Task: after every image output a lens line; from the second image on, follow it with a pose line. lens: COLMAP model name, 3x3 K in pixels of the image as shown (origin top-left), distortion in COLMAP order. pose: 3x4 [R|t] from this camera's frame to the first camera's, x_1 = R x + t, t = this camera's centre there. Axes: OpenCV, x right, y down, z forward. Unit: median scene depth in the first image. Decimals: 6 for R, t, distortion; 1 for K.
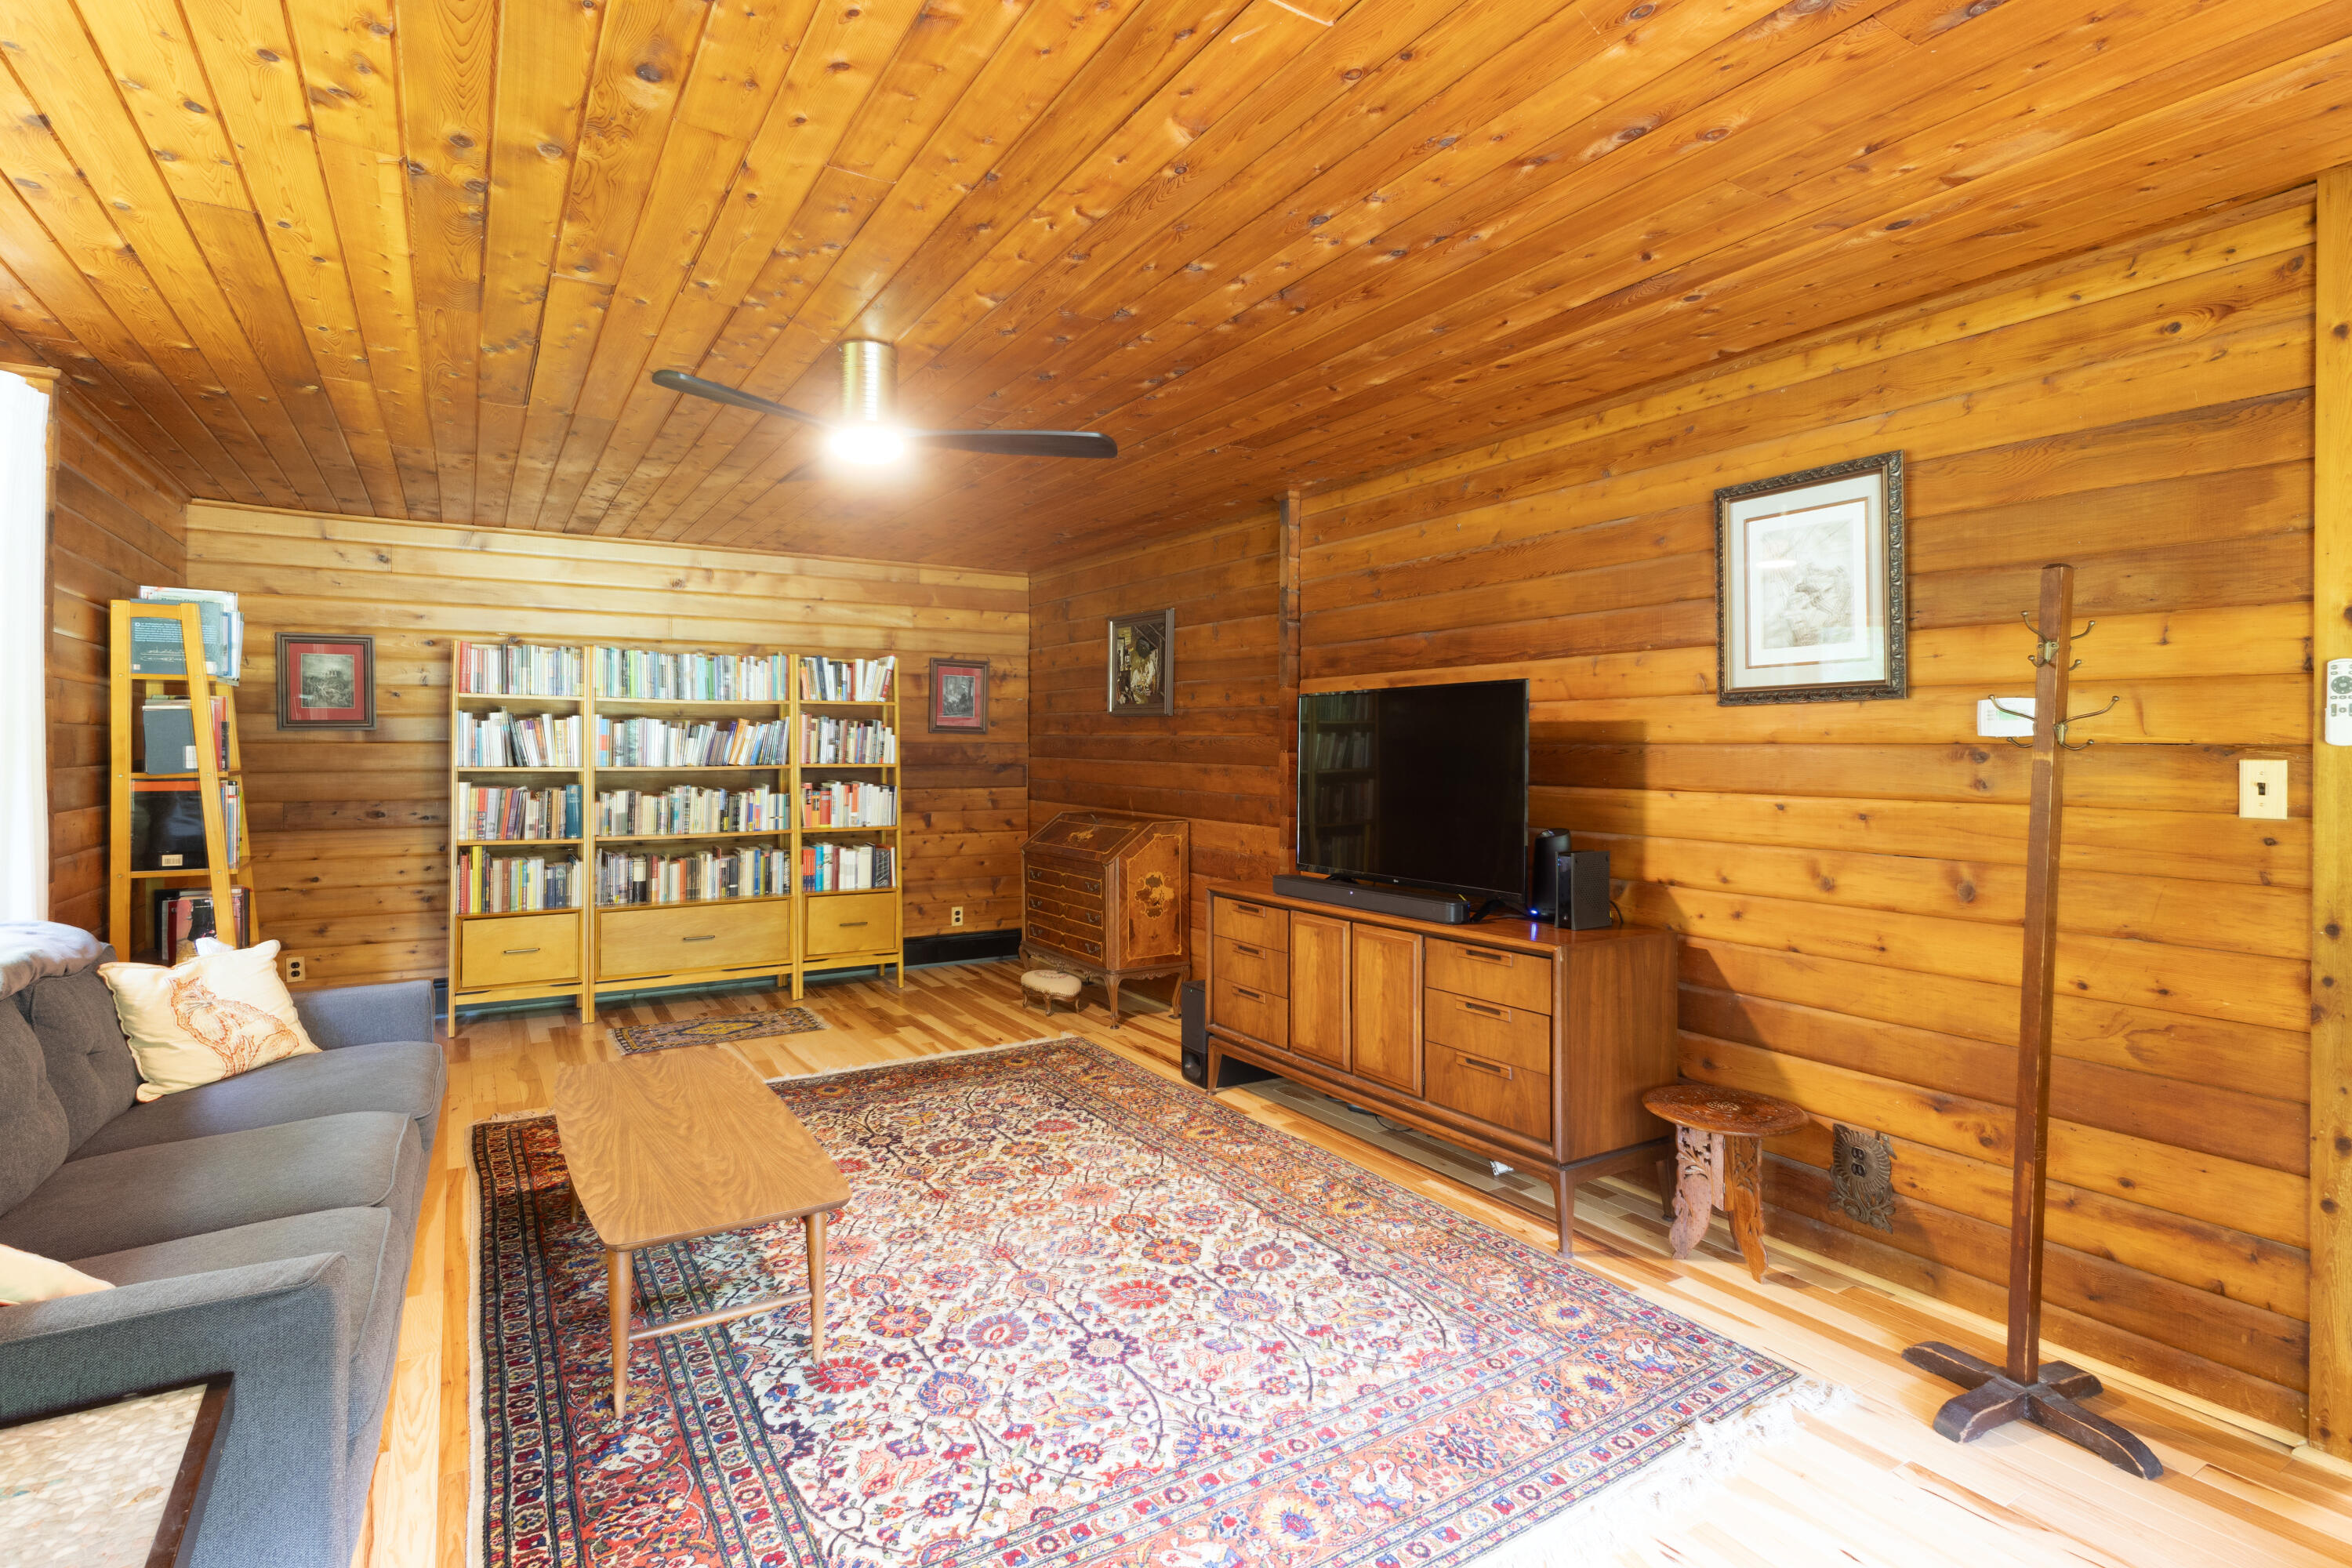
lens RADIAL K [[1079.8, 0, 1176.0], [0, 1079.8, 784.0], [0, 0, 1]] dist [0.001634, 0.000083]
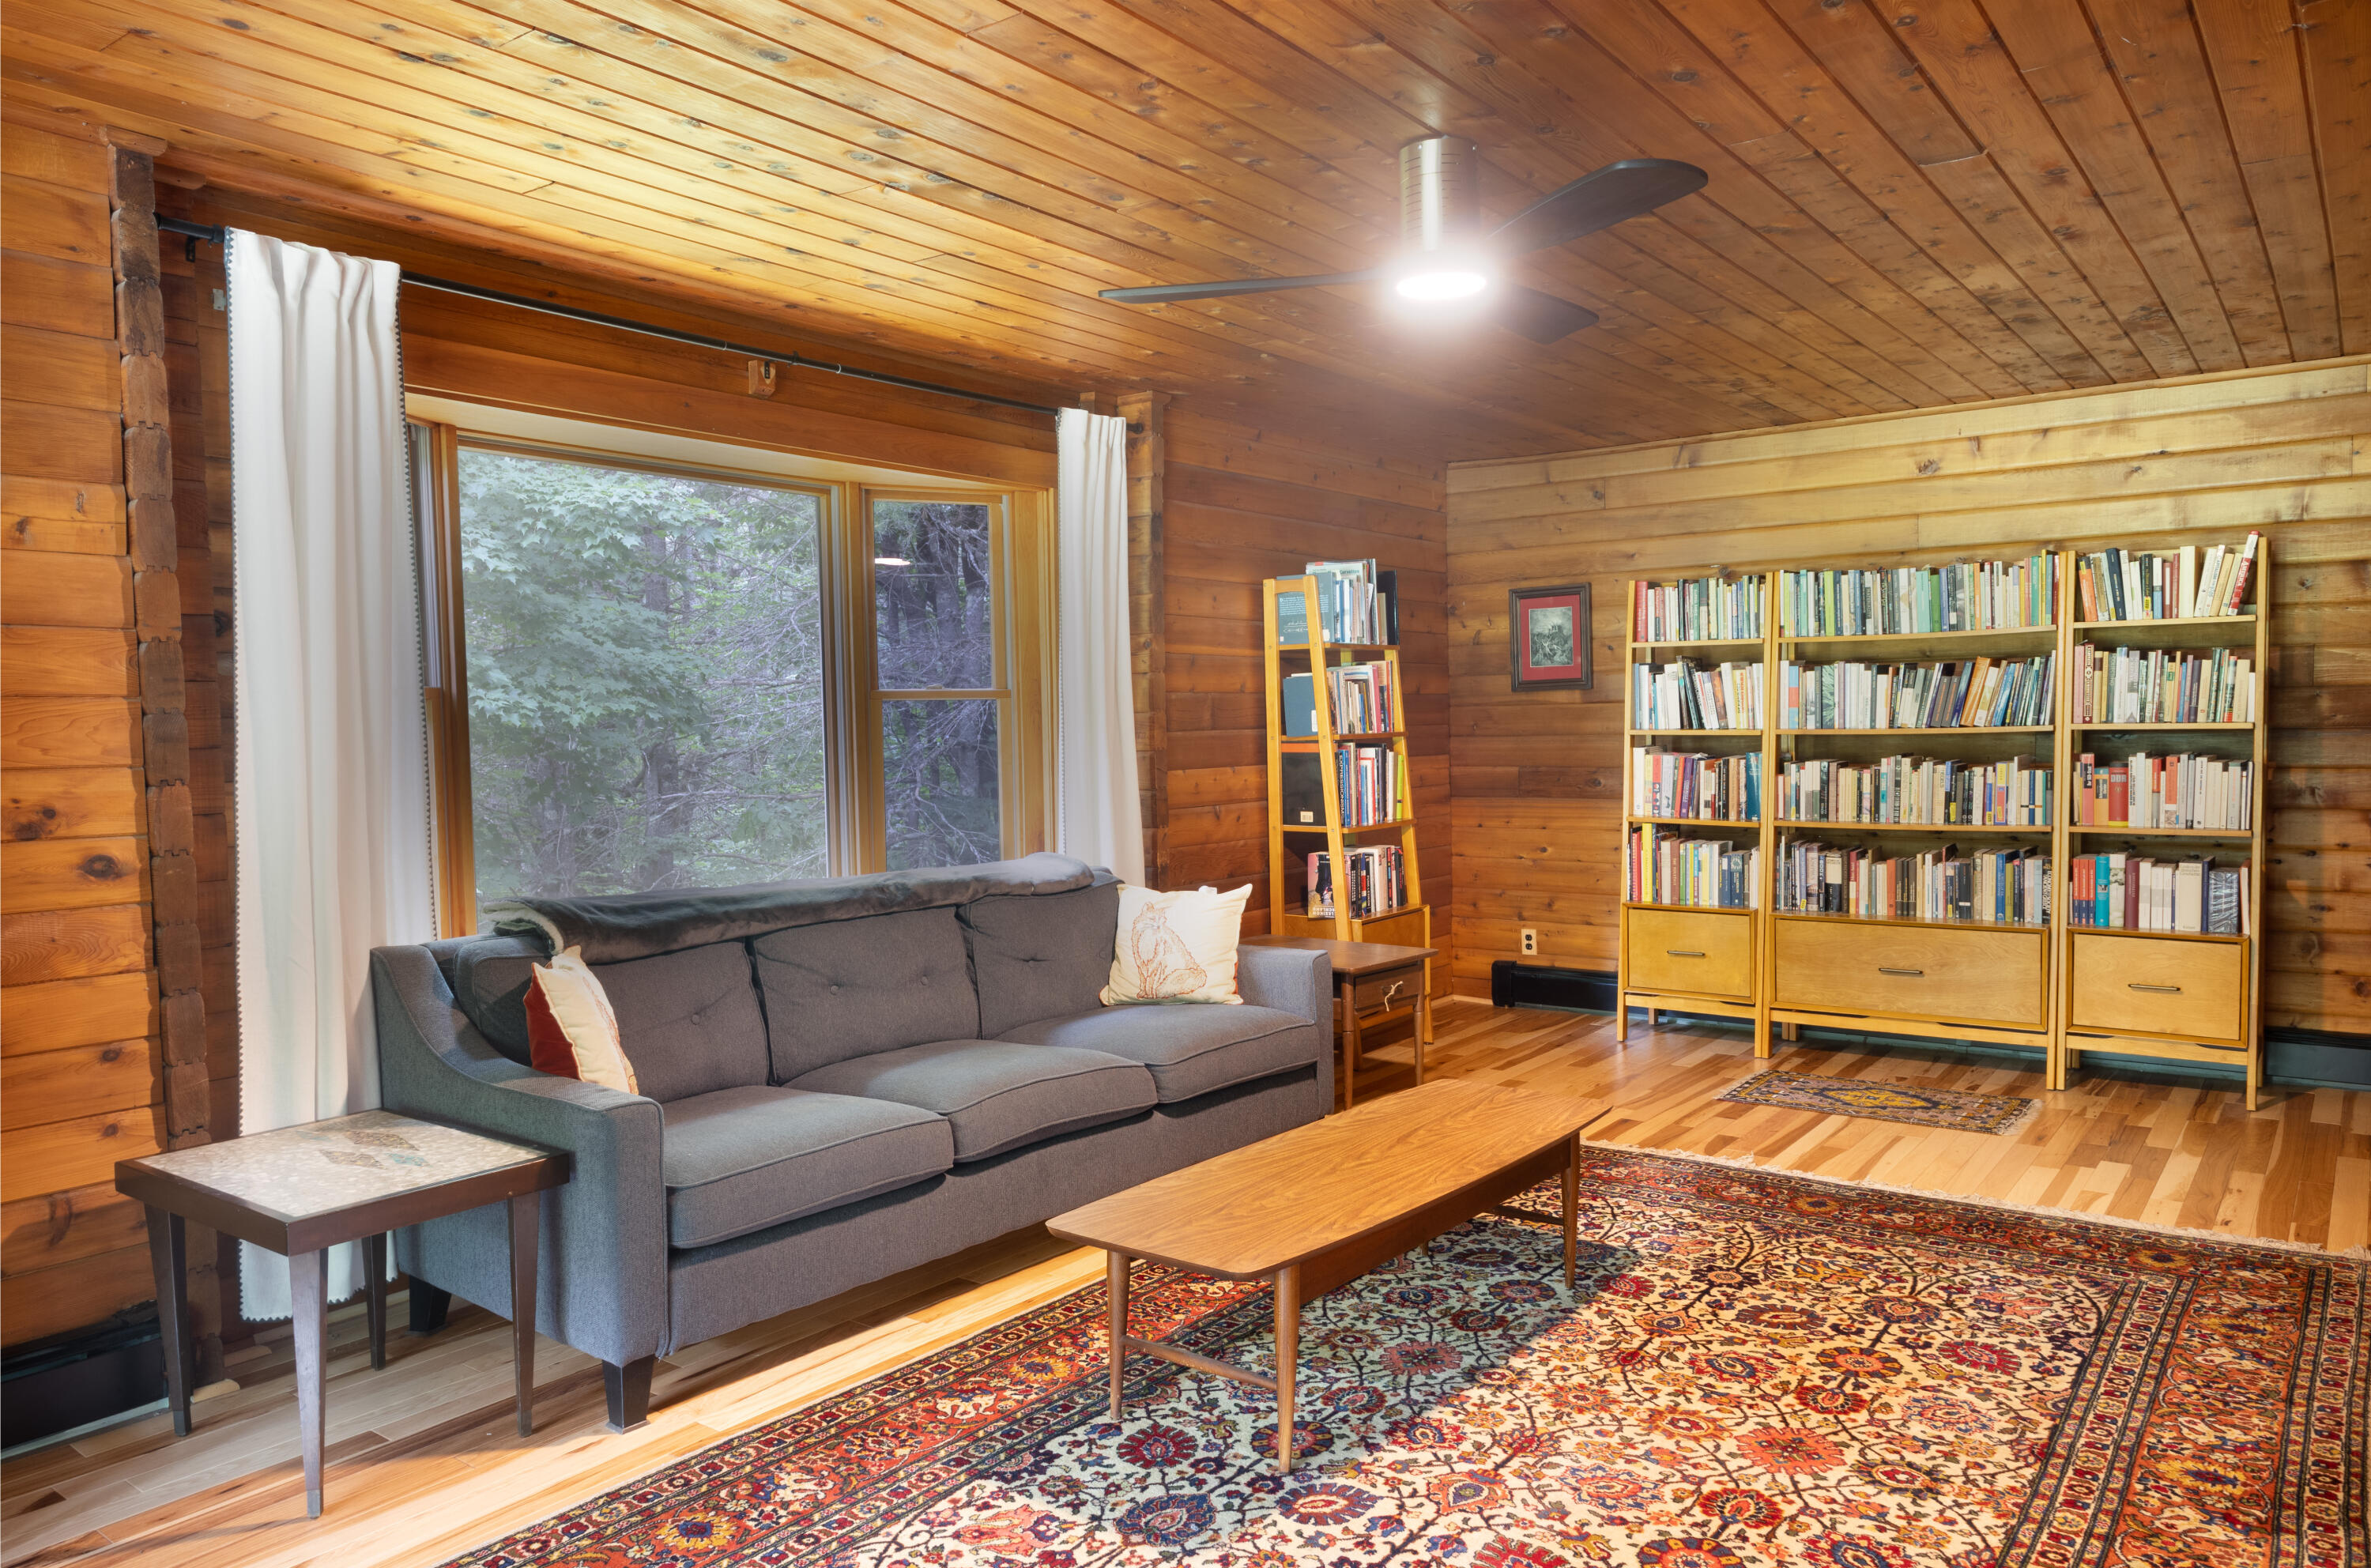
lens RADIAL K [[1469.7, 0, 1186.0], [0, 1469.7, 835.2], [0, 0, 1]] dist [-0.001444, -0.001129]
pose [[0.440102, 0.062903, -0.895742, 0.219454], [-0.012714, 0.997880, 0.063830, -0.002142], [0.897858, -0.016703, 0.439969, 0.162255]]
